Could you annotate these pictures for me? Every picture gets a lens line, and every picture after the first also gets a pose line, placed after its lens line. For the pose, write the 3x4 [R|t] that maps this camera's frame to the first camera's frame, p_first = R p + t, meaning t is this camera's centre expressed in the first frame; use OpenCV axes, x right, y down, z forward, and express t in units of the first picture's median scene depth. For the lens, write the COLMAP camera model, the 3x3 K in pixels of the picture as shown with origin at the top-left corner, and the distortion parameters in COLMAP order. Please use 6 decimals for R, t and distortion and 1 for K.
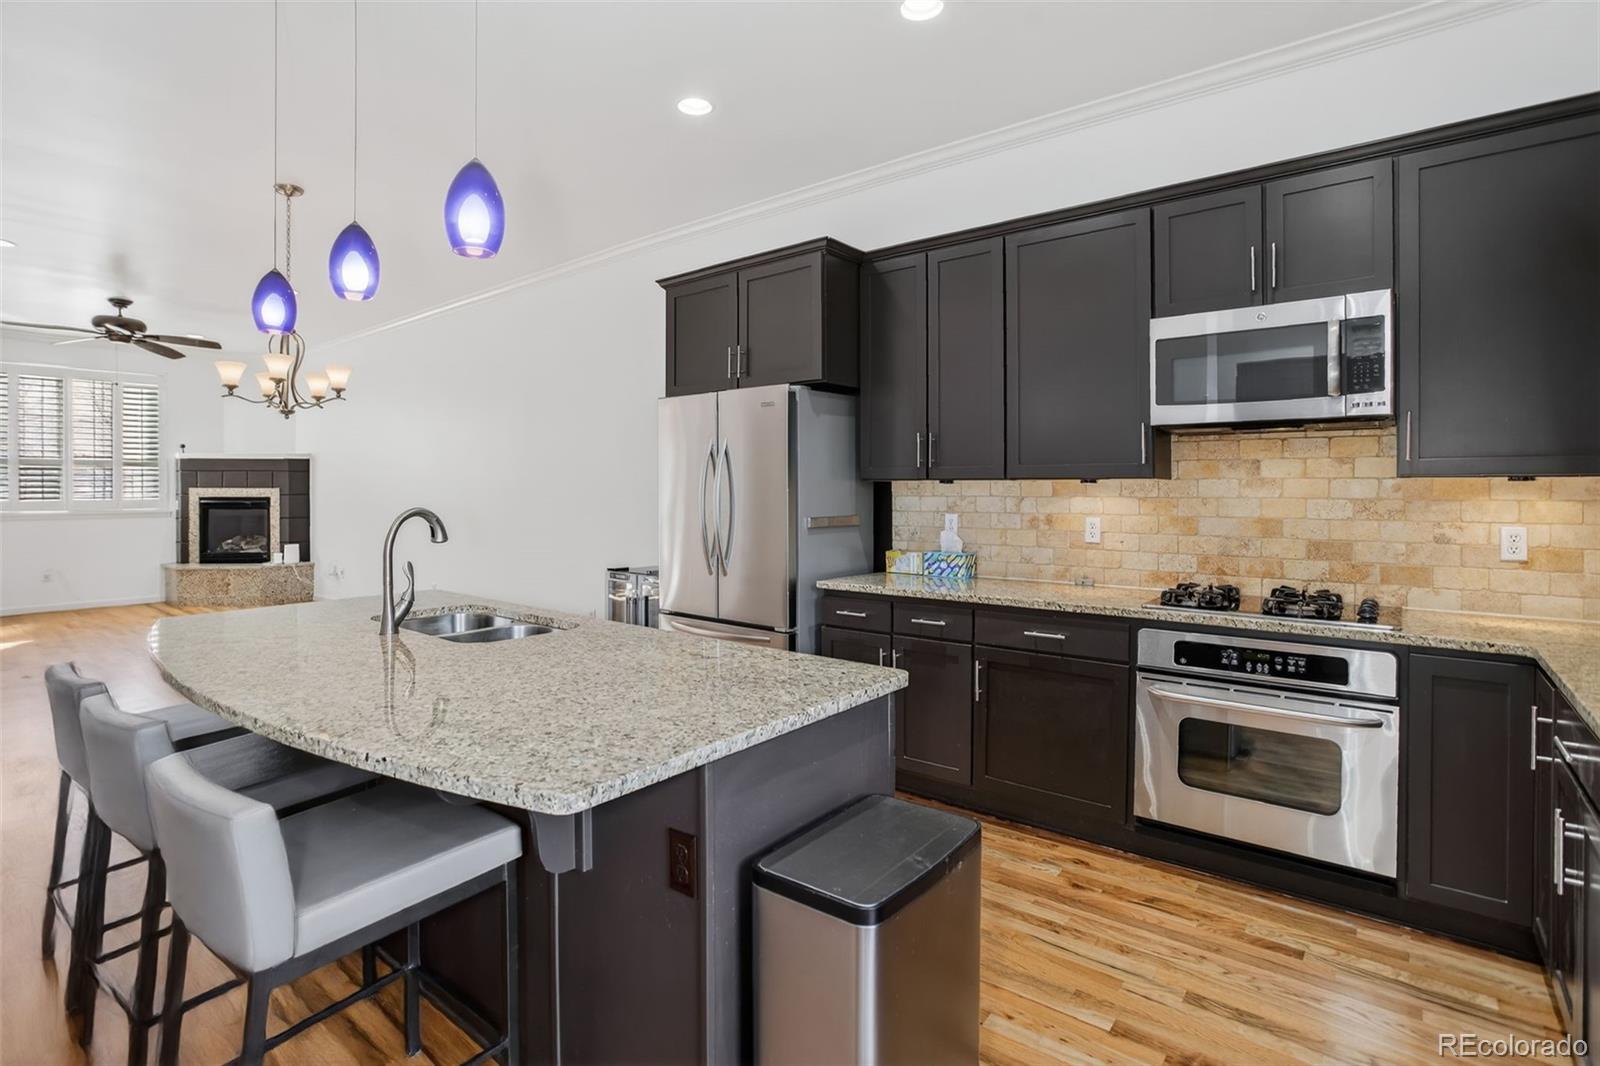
lens RADIAL K [[782.2, 0, 795.1], [0, 782.2, 484.4], [0, 0, 1]] dist [-0.042525, 0.016628]
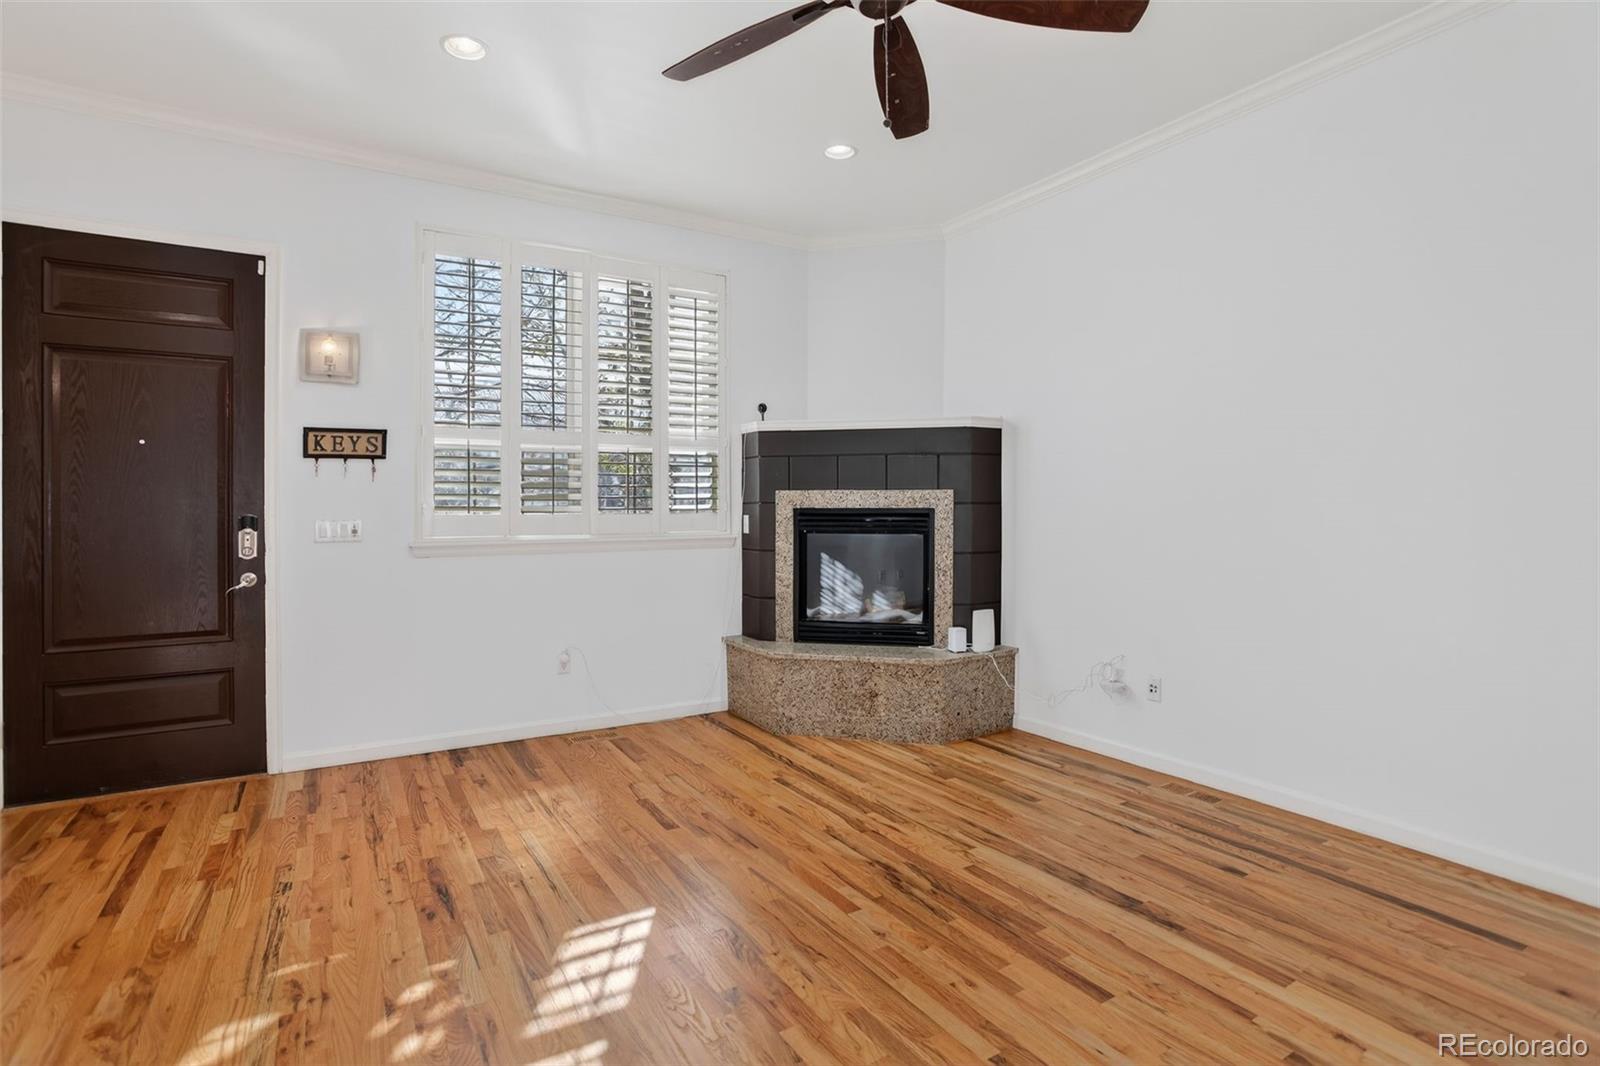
lens RADIAL K [[774.1, 0, 782.3], [0, 774.1, 510.7], [0, 0, 1]] dist [-0.066334, 0.024174]
pose [[0.942100, 0.002955, -0.335320, -0.616150], [-0.000350, 0.999969, 0.007829, 0.014057], [0.335333, -0.007258, 0.942072, 0.524011]]
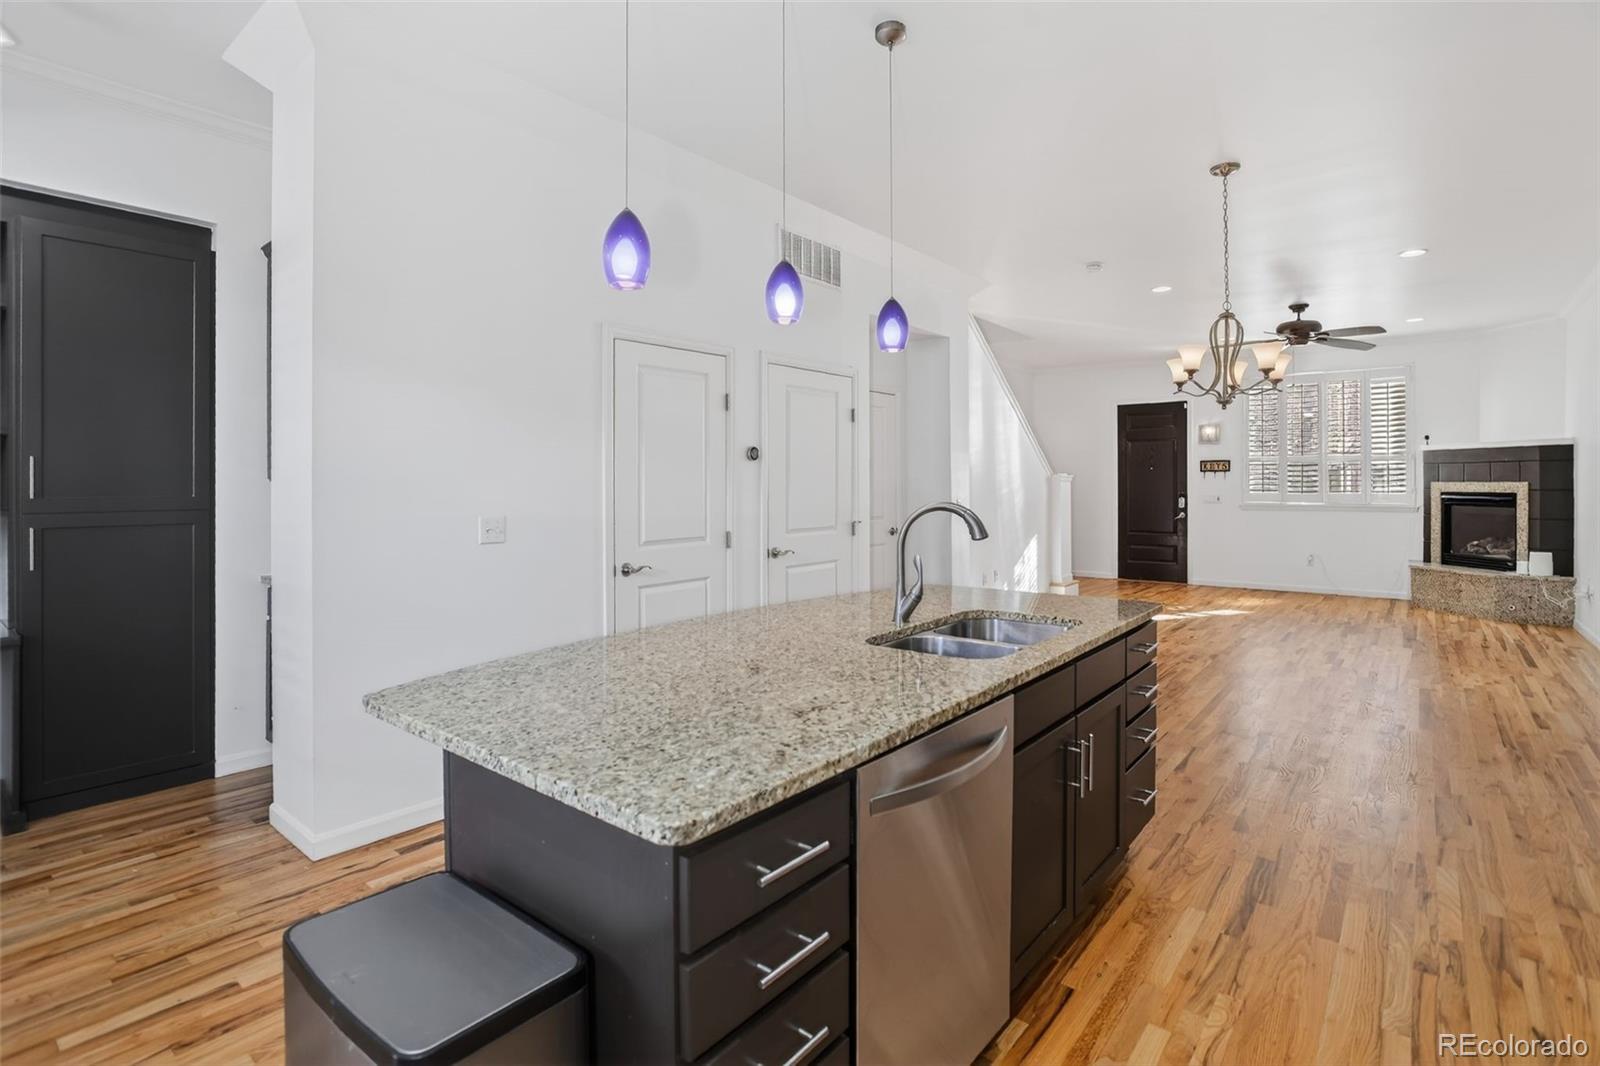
lens RADIAL K [[782.2, 0, 795.1], [0, 782.2, 484.4], [0, 0, 1]] dist [-0.042525, 0.016628]
pose [[0.000953, 0.003795, -0.999992, 0.140493], [0.004401, 0.999983, 0.003799, 0.000655], [0.999990, -0.004404, 0.000936, 0.223507]]
